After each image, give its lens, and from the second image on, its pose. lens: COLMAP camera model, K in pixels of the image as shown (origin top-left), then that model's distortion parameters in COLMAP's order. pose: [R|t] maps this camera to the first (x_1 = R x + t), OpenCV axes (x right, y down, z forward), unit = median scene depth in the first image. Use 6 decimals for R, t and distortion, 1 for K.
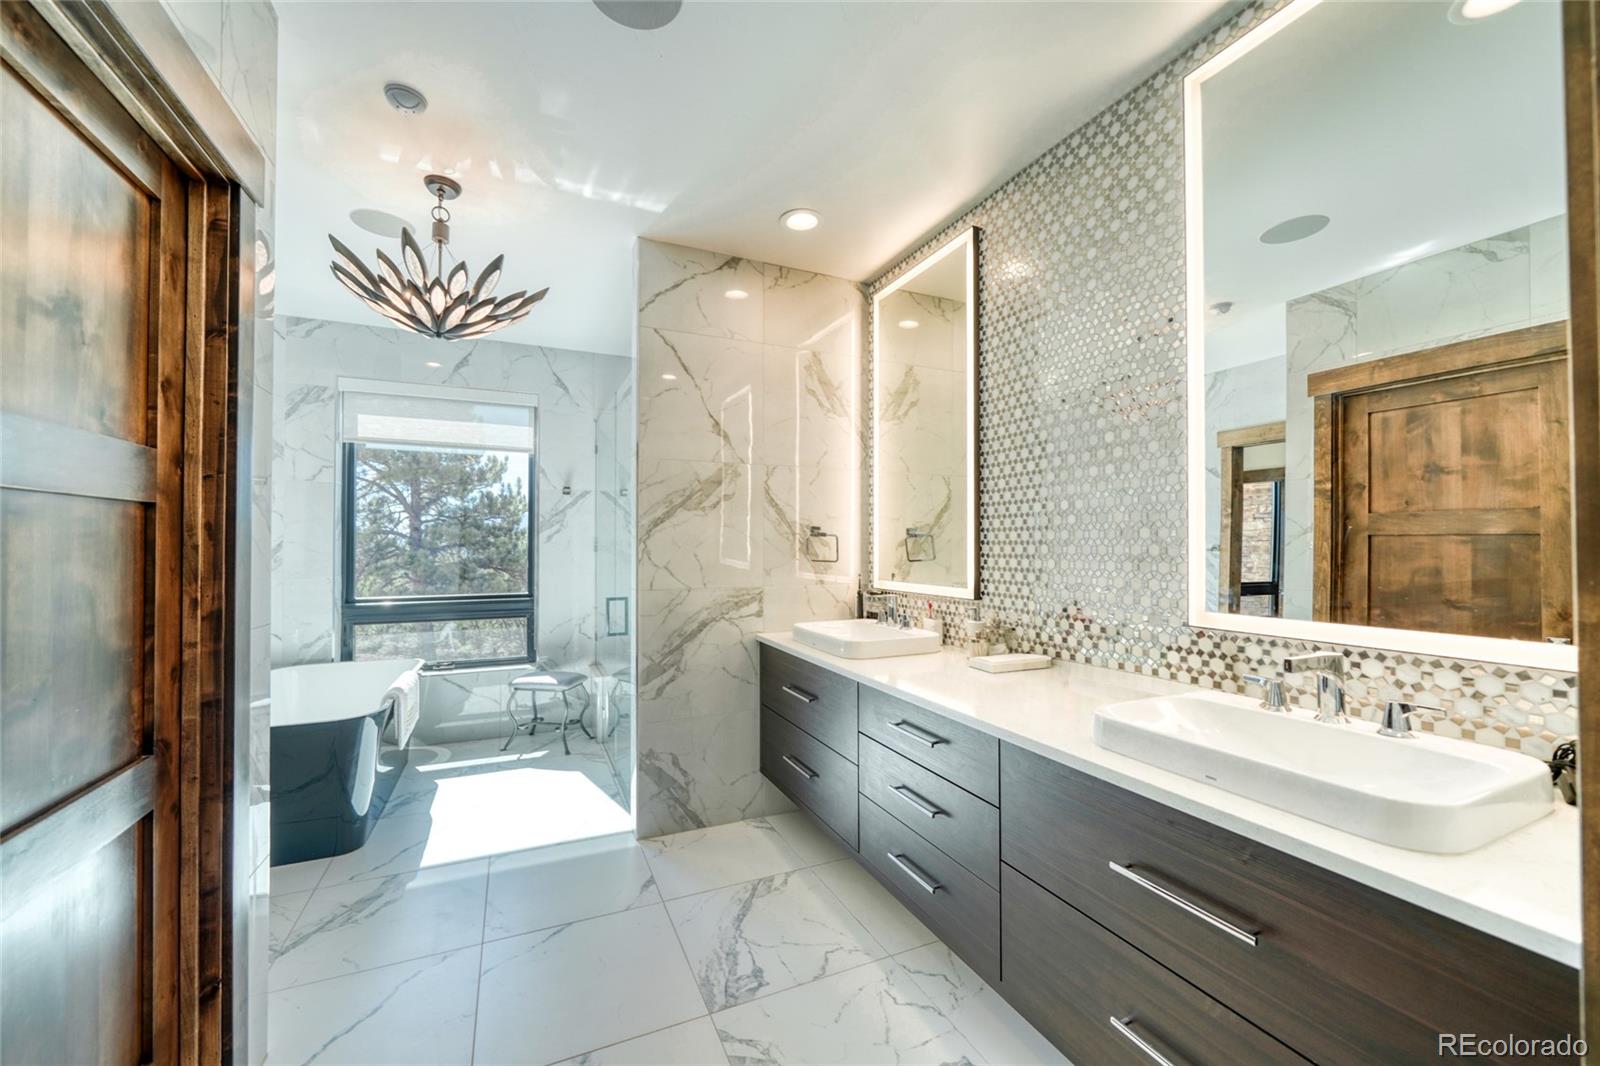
lens RADIAL K [[621.0, 0, 791.6], [0, 621.0, 535.5], [0, 0, 1]] dist [-0.002764, -0.000185]
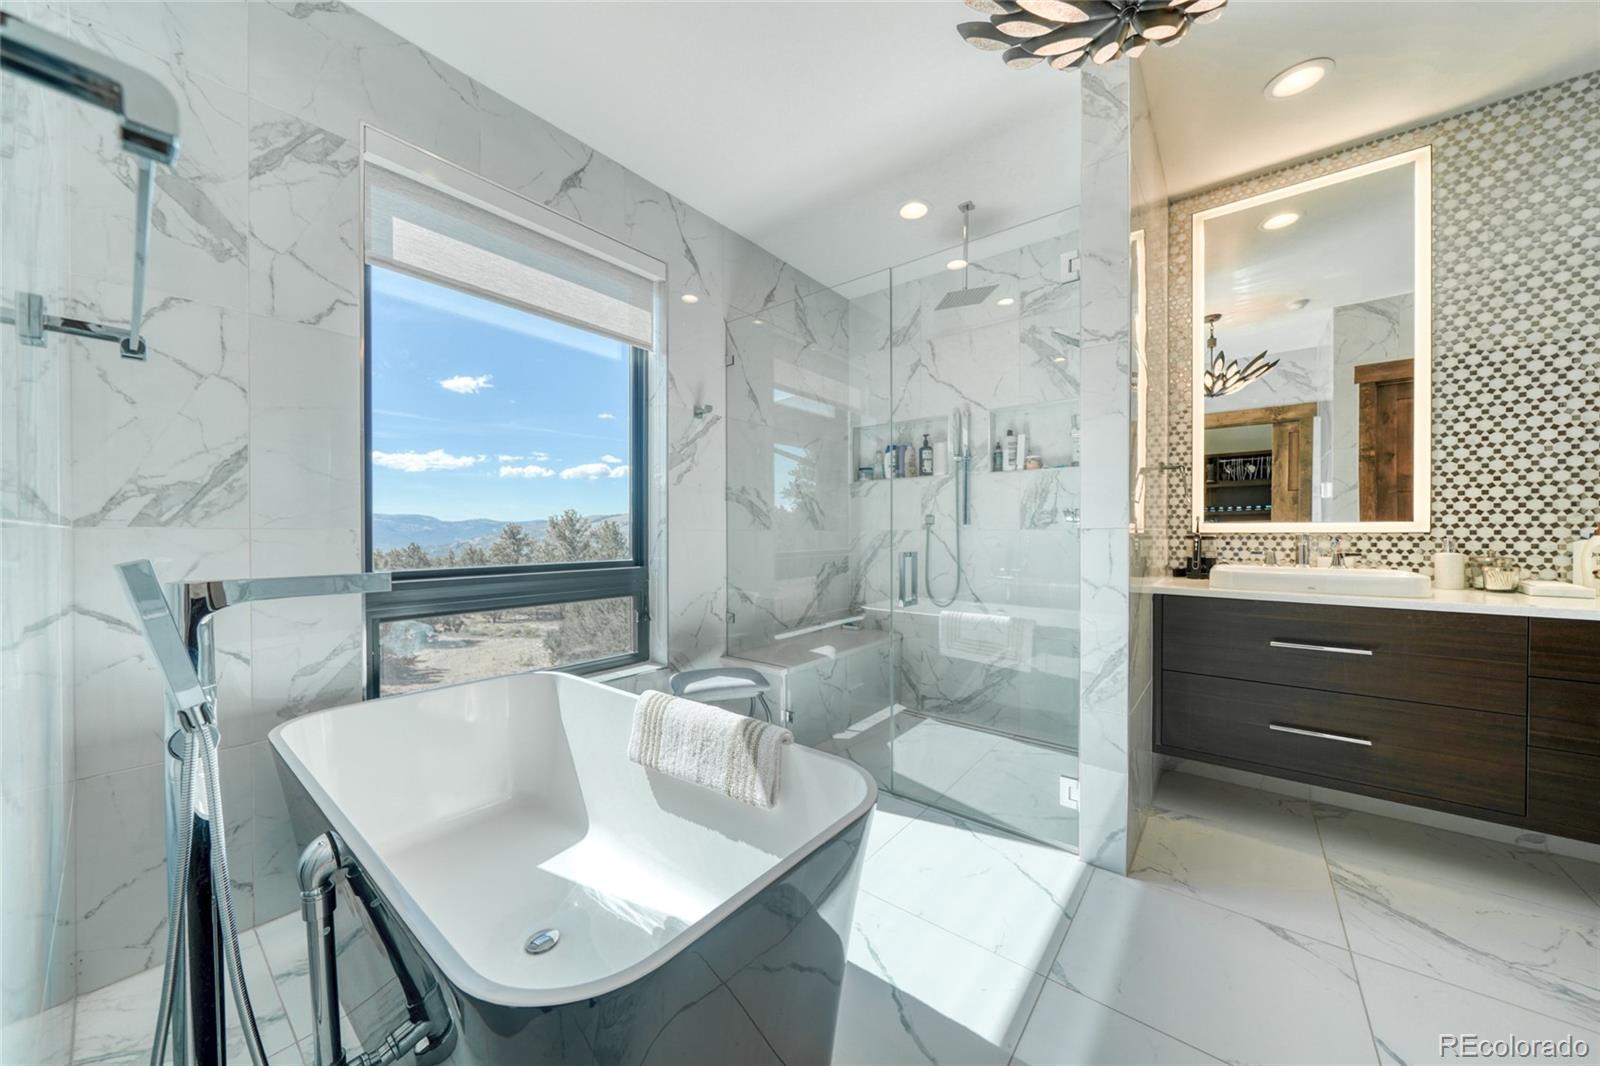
lens RADIAL K [[557.8, 0, 800.6], [0, 557.8, 534.8], [0, 0, 1]] dist [-0.007589, 0.000501]
pose [[0.890281, -0.005040, 0.455383, -0.684257], [-0.002136, 0.999882, 0.015241, 0.071239], [-0.455406, -0.014541, 0.890165, 0.480278]]
